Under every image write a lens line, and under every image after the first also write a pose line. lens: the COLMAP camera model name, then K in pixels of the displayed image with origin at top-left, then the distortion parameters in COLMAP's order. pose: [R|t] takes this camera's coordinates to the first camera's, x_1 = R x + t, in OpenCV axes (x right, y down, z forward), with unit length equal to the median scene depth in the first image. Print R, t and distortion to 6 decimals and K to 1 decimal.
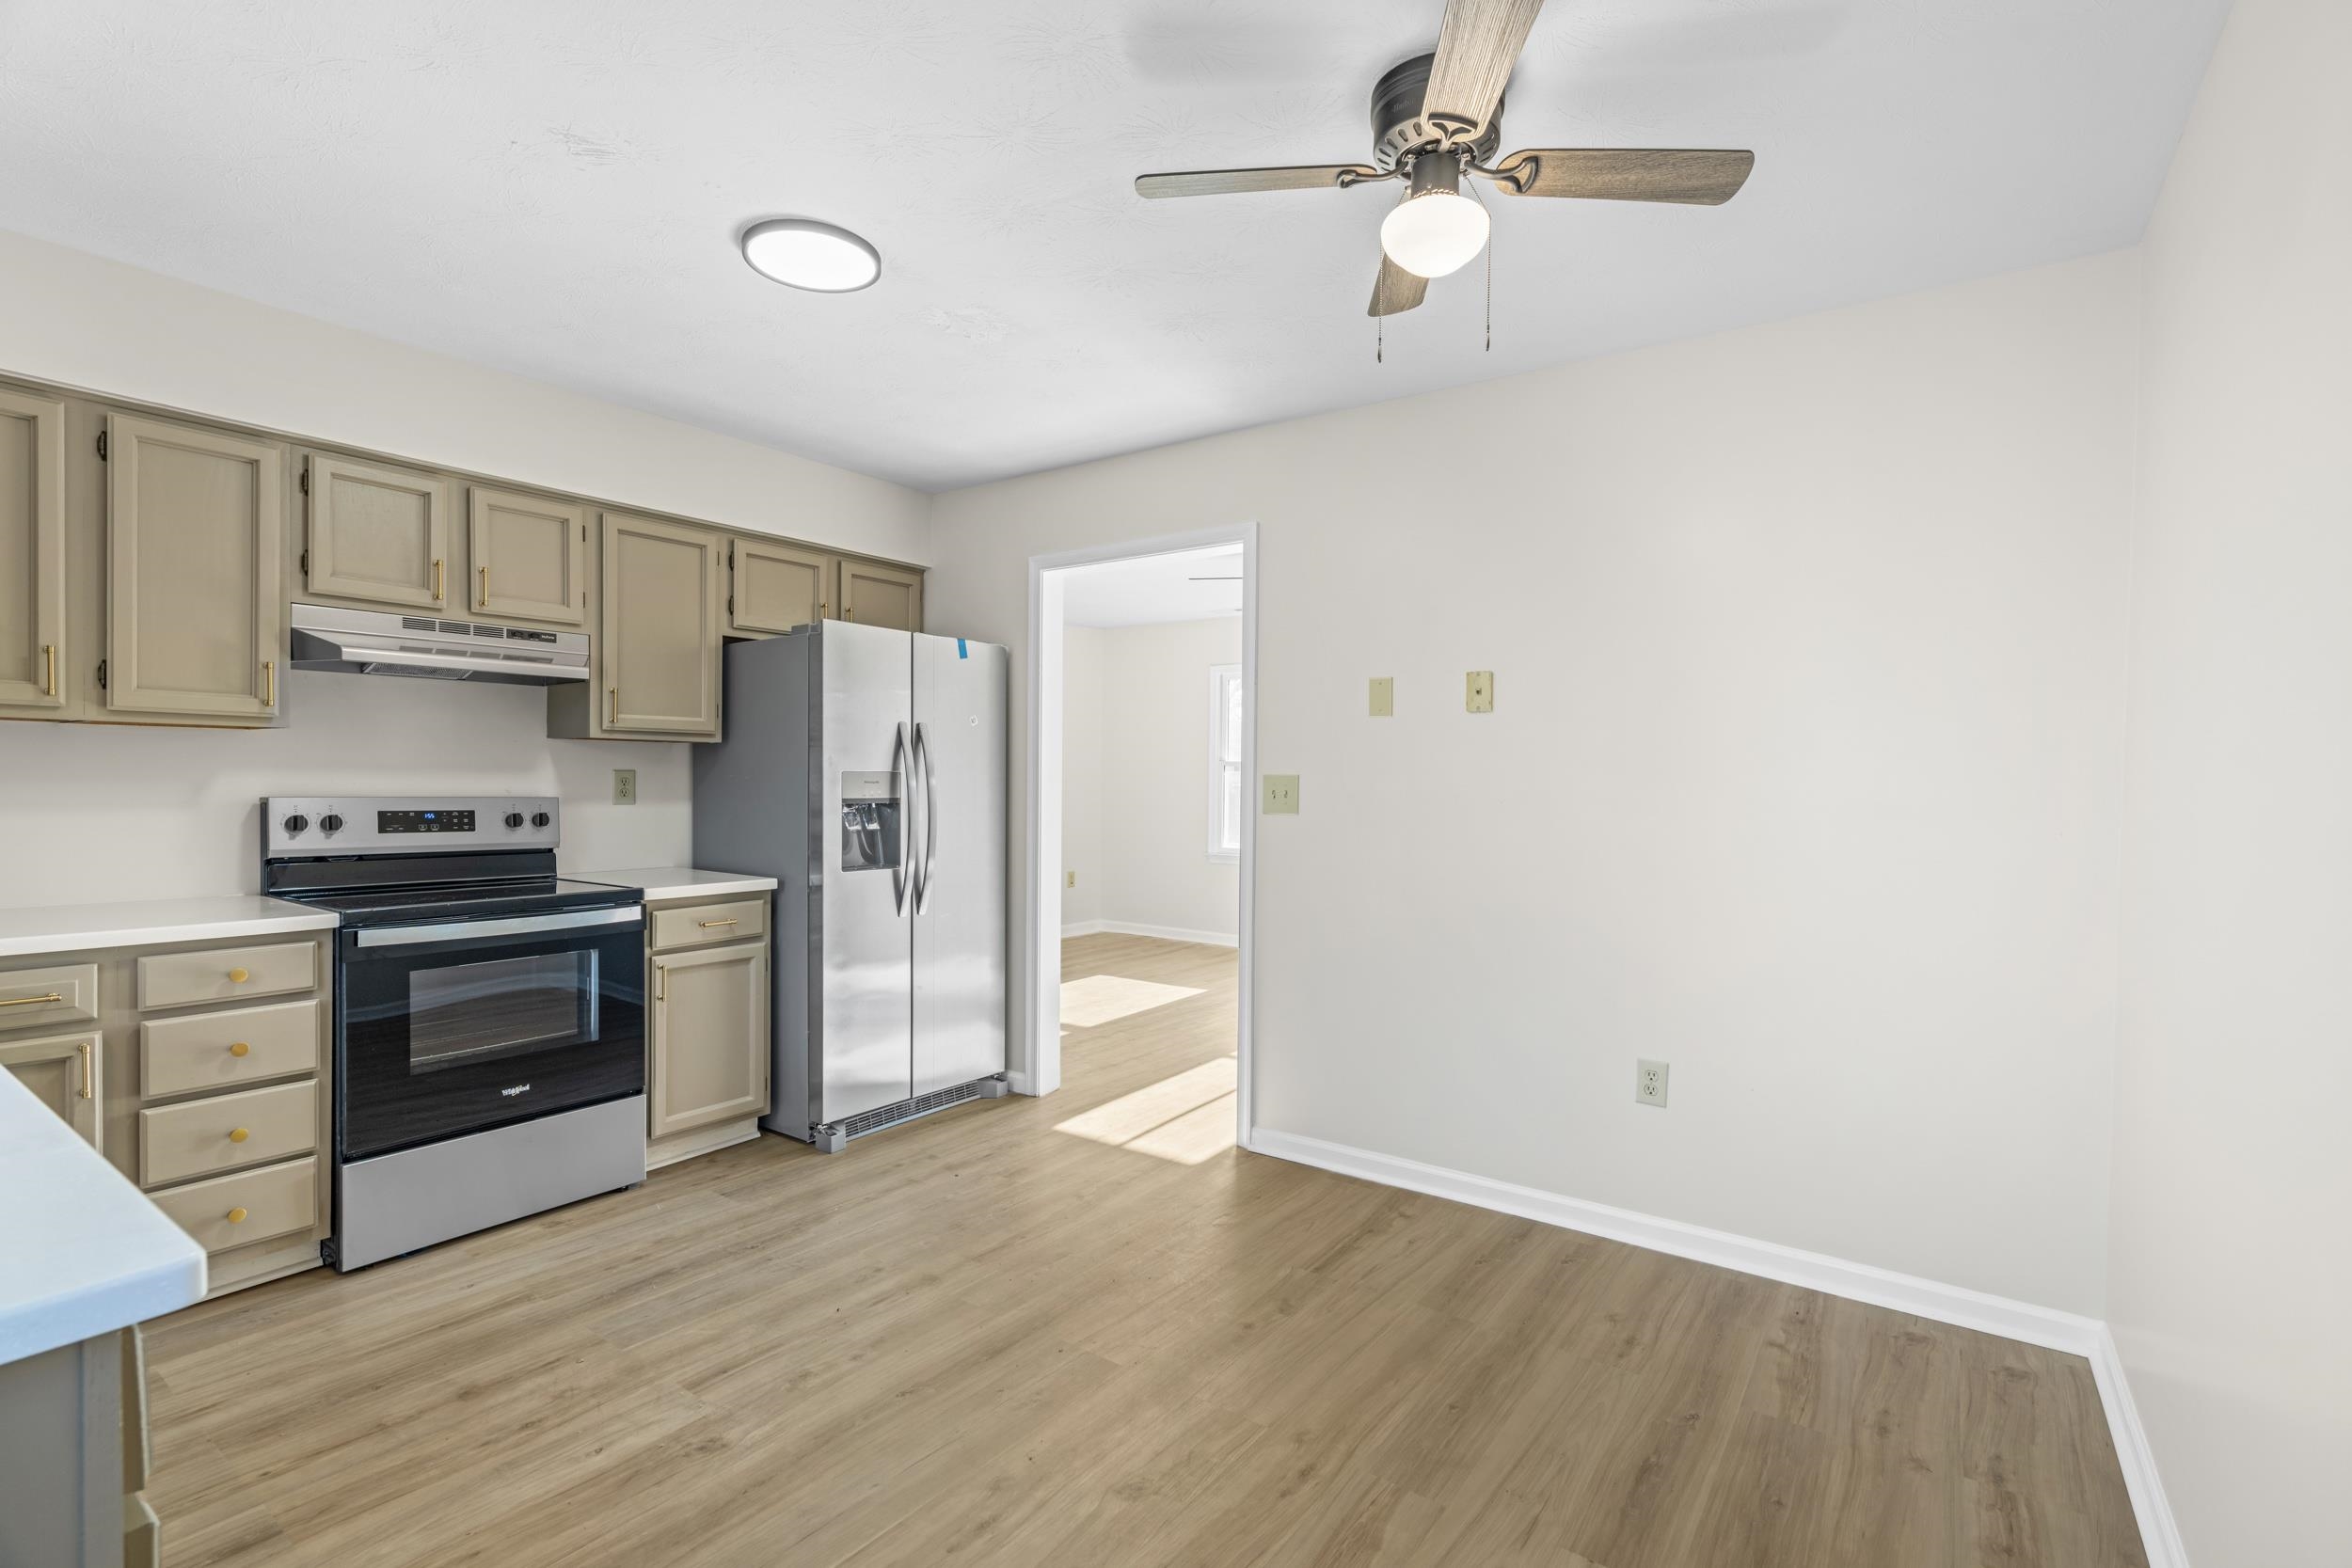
lens RADIAL K [[1071.9, 0, 1176.0], [0, 1071.9, 784.0], [0, 0, 1]] dist [-0.000627, -0.000063]
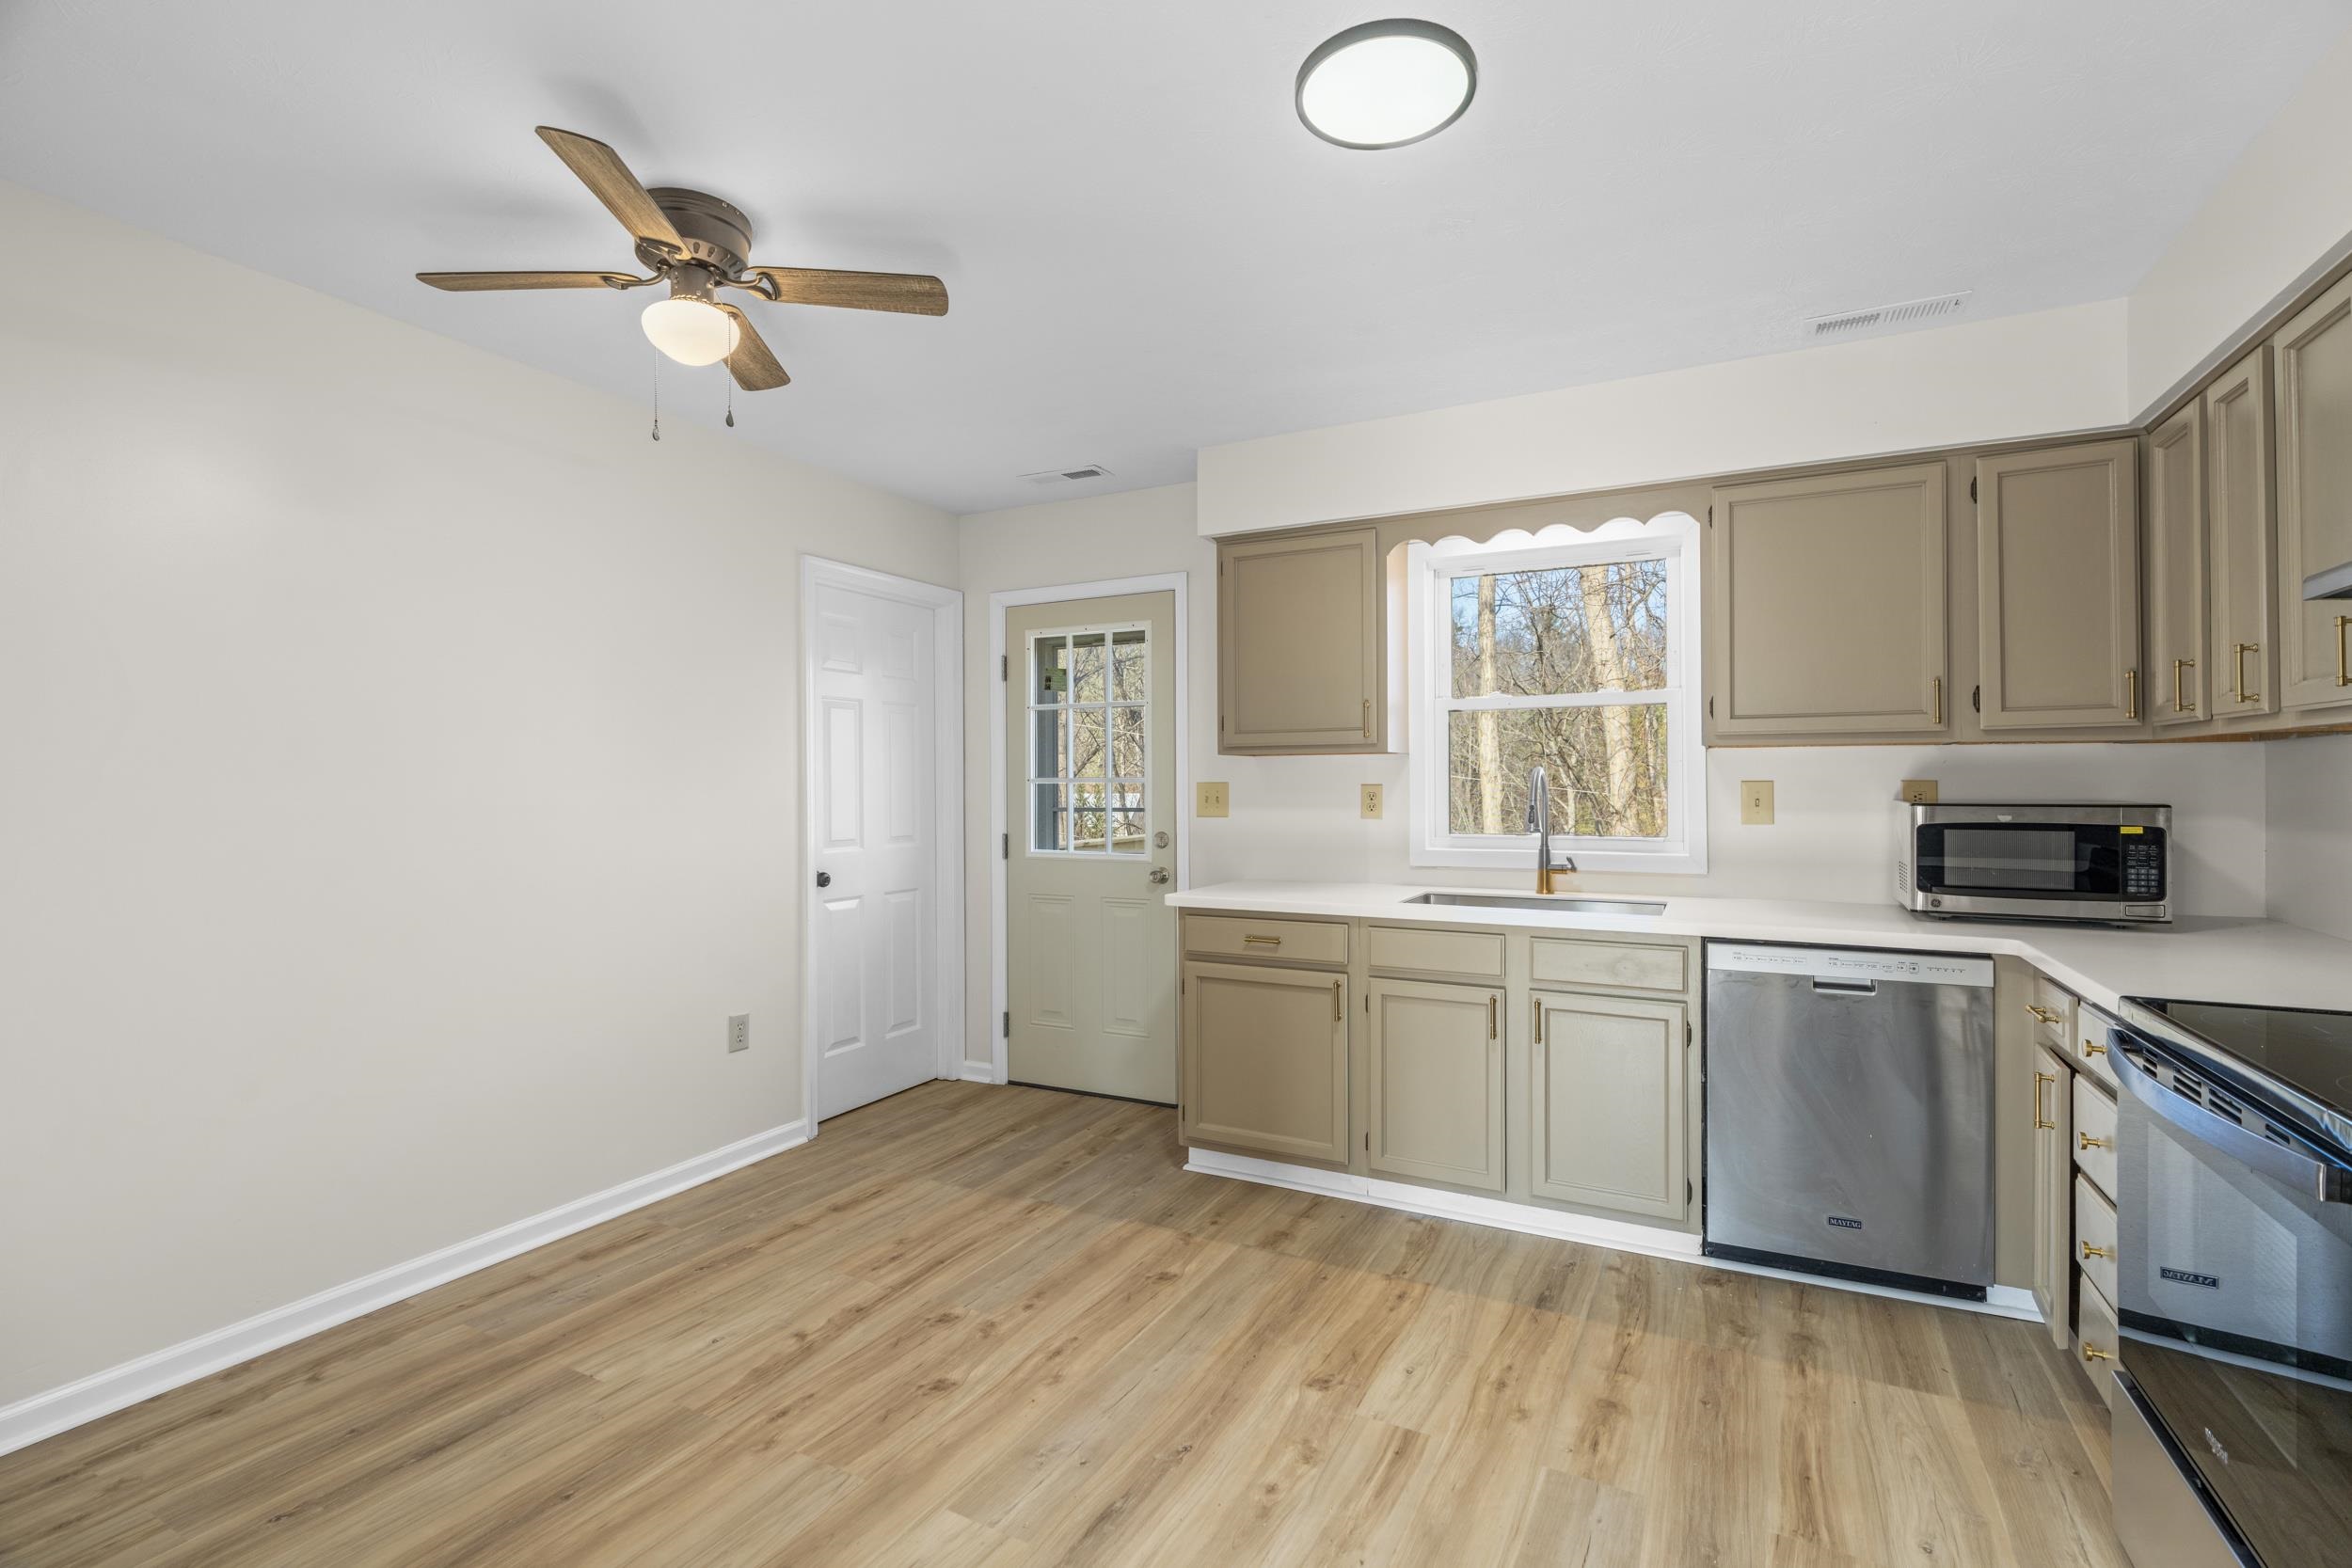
lens RADIAL K [[1071.9, 0, 1176.0], [0, 1071.9, 784.0], [0, 0, 1]] dist [-0.000627, -0.000063]
pose [[-0.990207, -0.007892, -0.139387, -0.118612], [-0.007874, 0.999969, -0.000684, -0.011726], [0.139388, 0.000421, -0.990238, 2.055827]]
